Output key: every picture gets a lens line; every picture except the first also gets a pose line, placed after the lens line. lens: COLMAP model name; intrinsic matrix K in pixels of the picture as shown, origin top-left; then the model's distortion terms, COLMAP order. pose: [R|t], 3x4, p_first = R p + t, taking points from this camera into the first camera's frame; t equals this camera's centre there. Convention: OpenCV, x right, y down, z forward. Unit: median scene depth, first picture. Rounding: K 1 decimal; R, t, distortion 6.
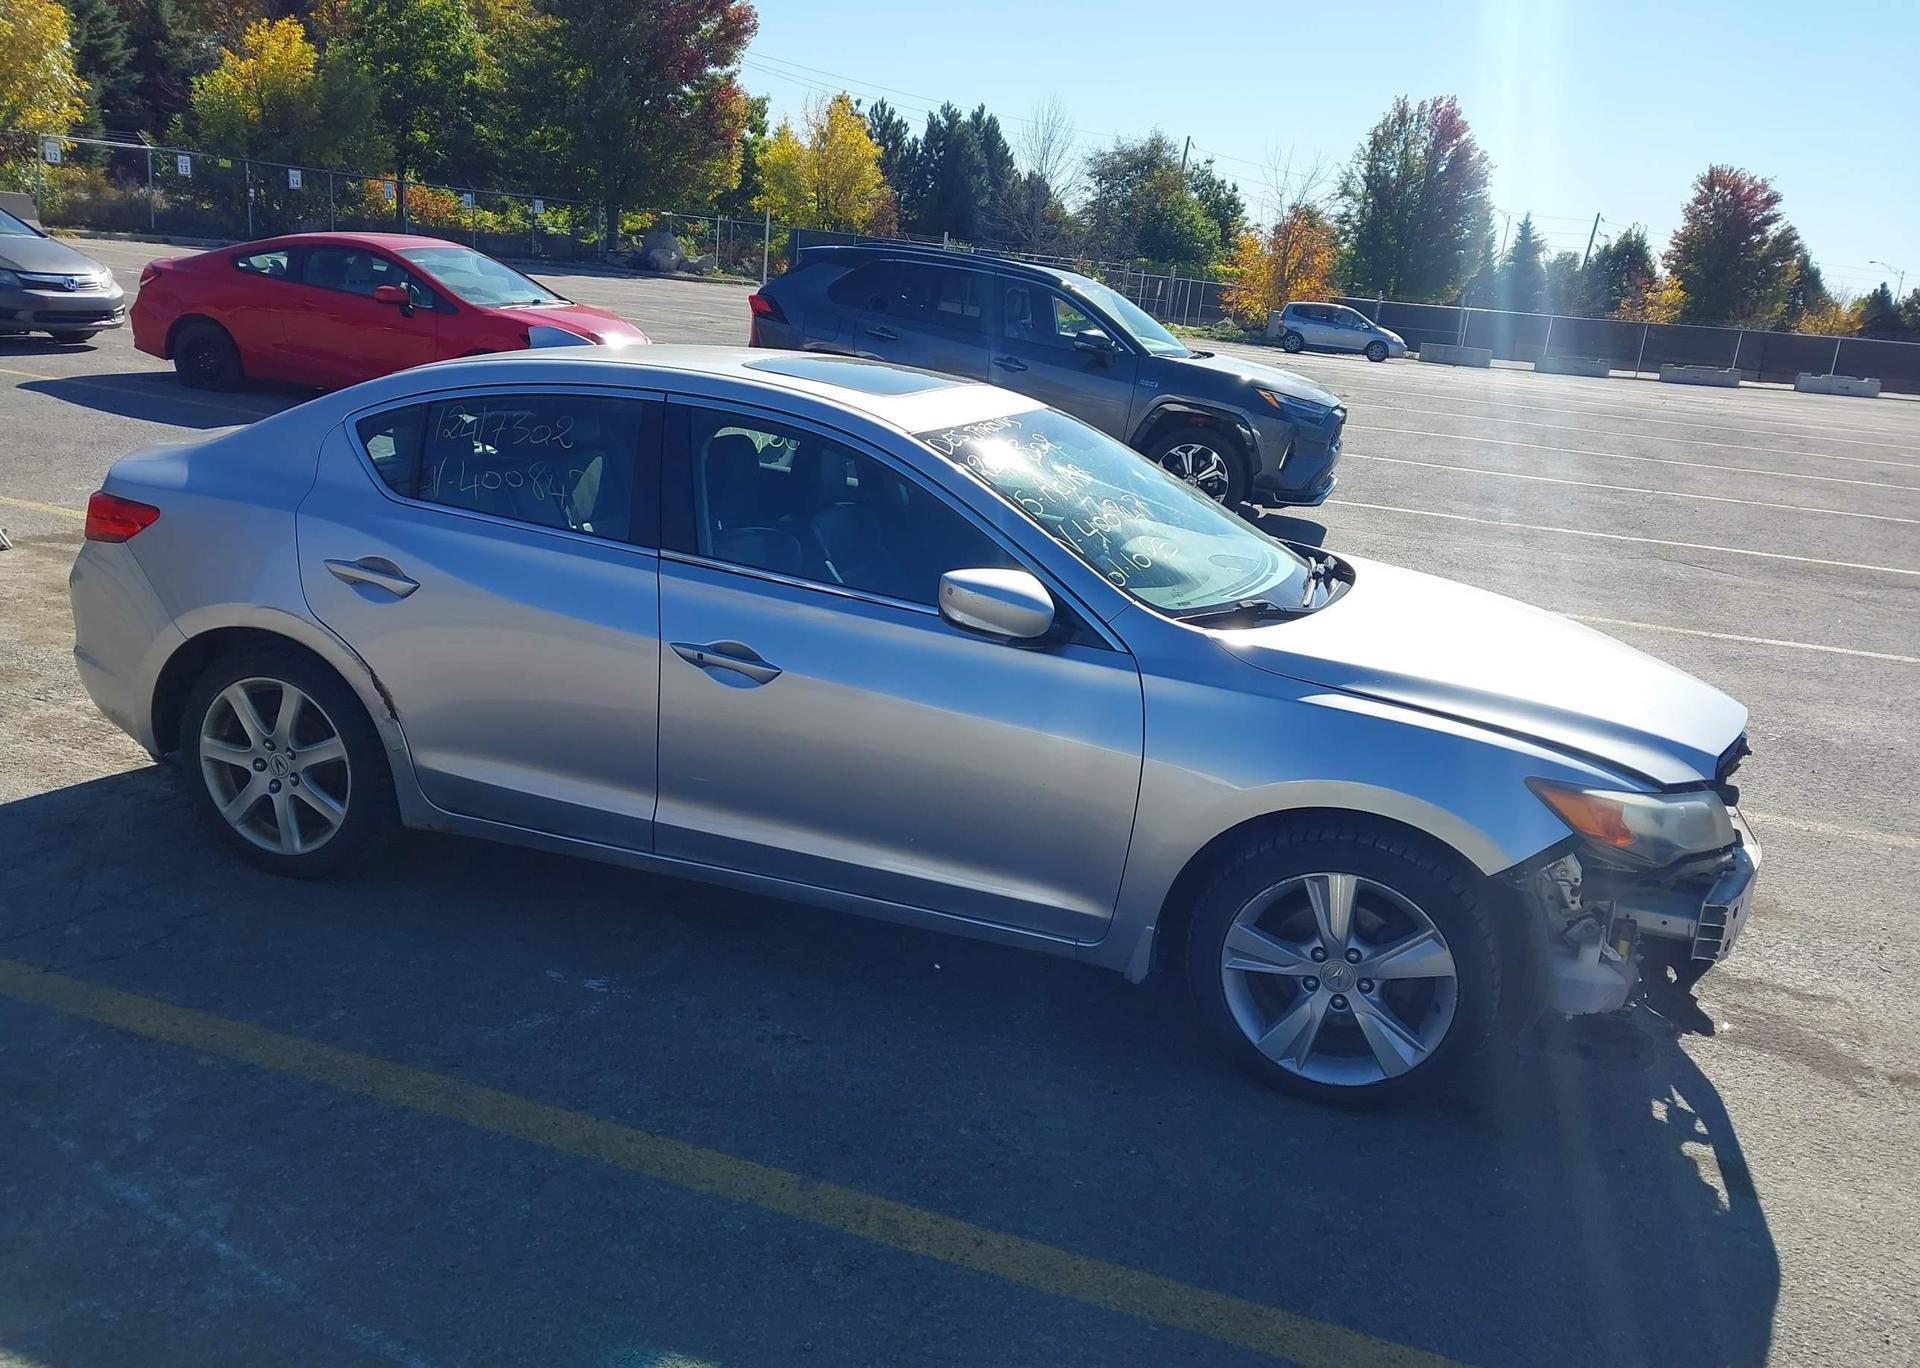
lens RADIAL K [[1512.8, 0, 954.6], [0, 1512.8, 607.7], [0, 0, 1]] dist [0.004985, -0.000102]
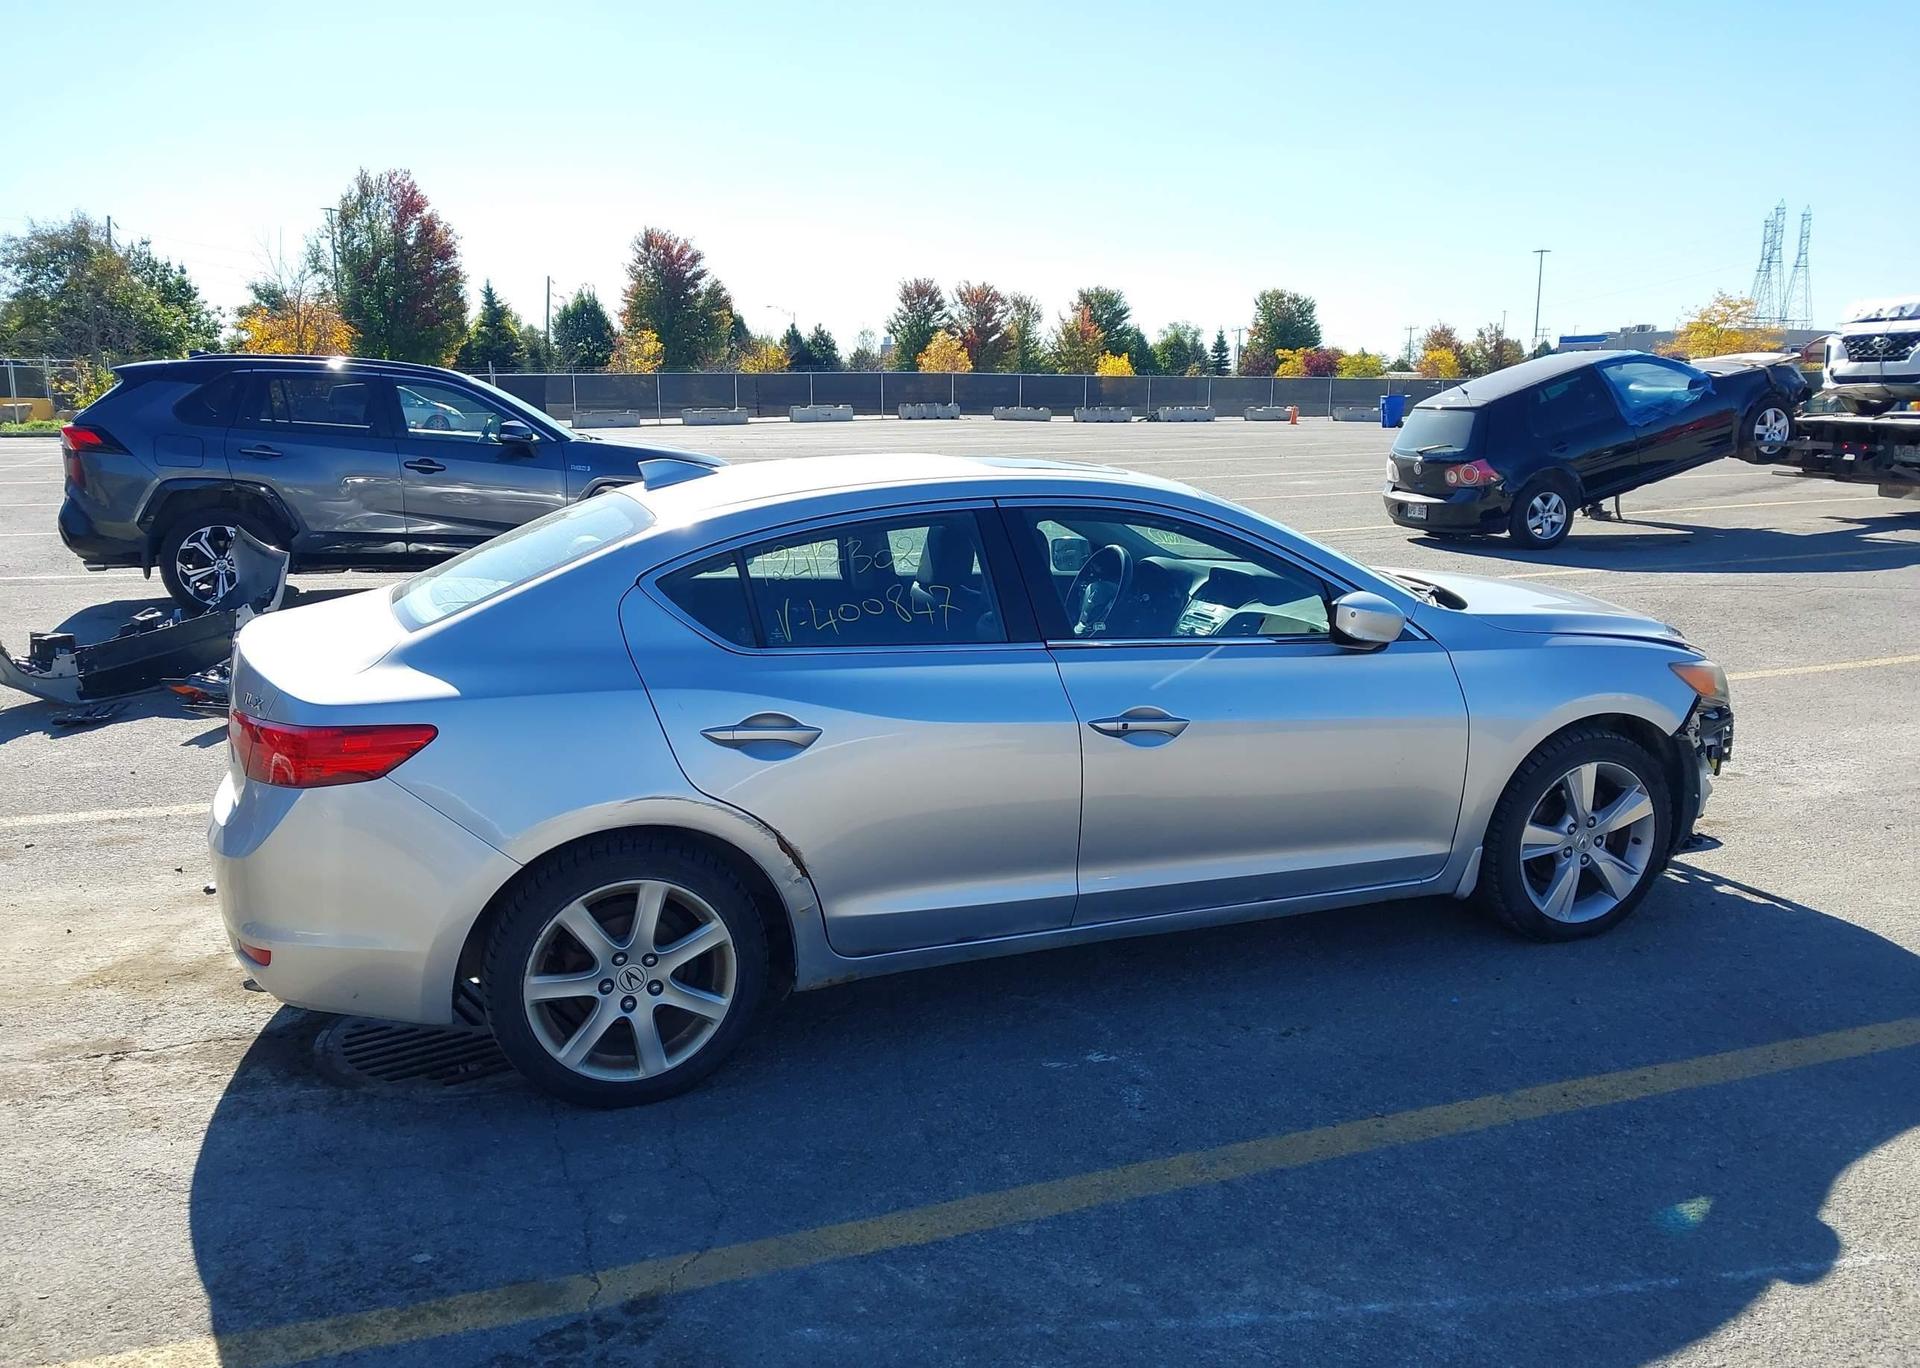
lens RADIAL K [[1512.8, 0, 954.6], [0, 1512.8, 607.7], [0, 0, 1]] dist [0.004985, -0.000102]
pose [[0.792654, -0.179537, 0.582638, -0.272530], [0.204646, 0.978563, 0.023126, -0.031305], [-0.574300, 0.100904, 0.812403, 0.056005]]
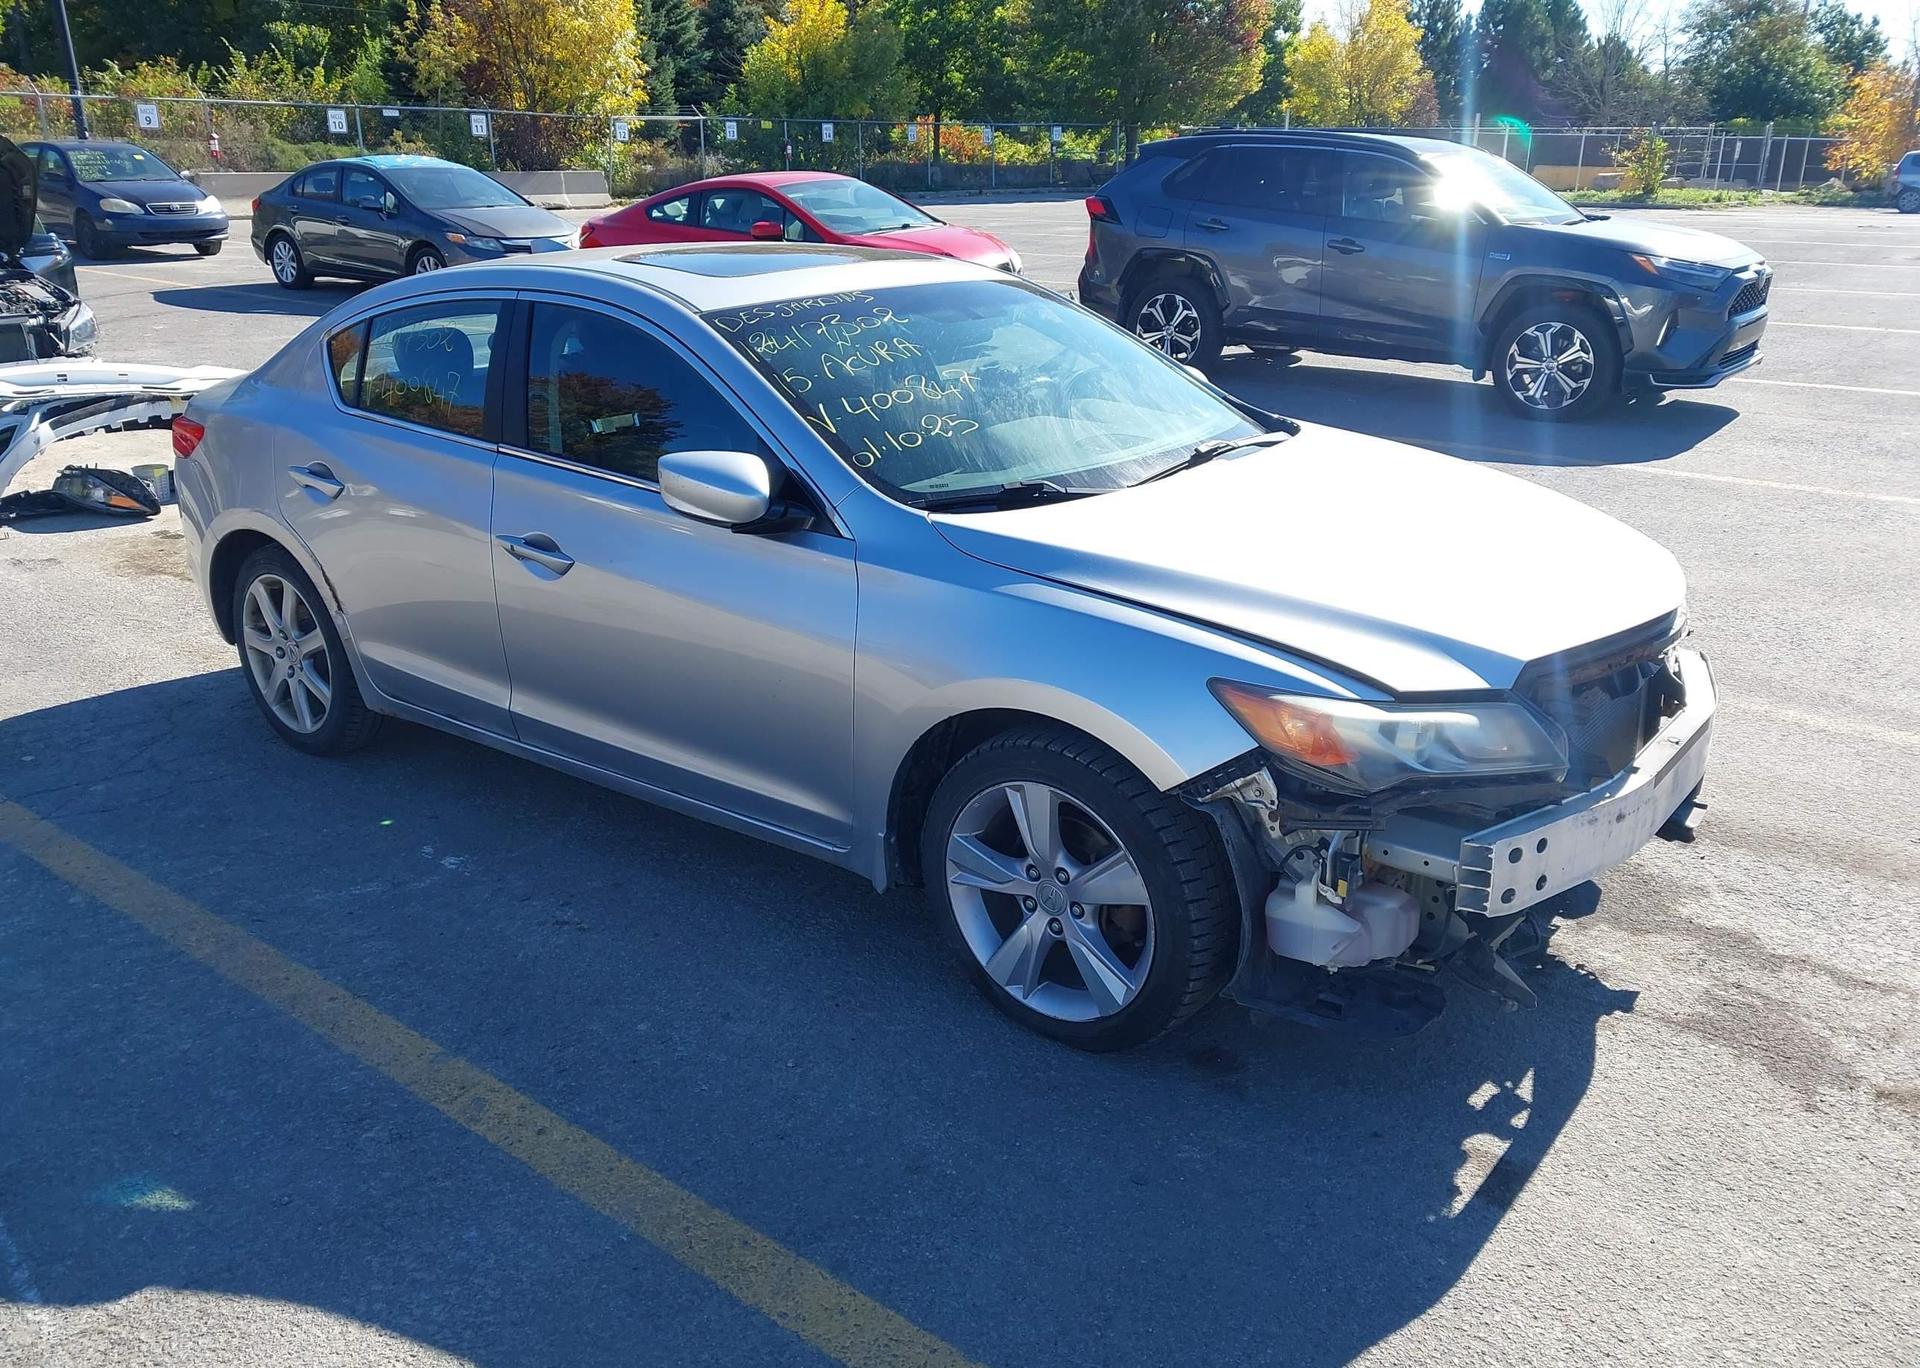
lens RADIAL K [[1509.2, 0, 957.0], [0, 1509.2, 604.6], [0, 0, 1]] dist [0.037845, -0.076061]
pose [[0.933917, 0.002374, -0.357482, 0.149587], [0.016027, 0.998694, 0.048503, 0.007527], [0.357131, -0.051027, 0.932660, 0.044867]]
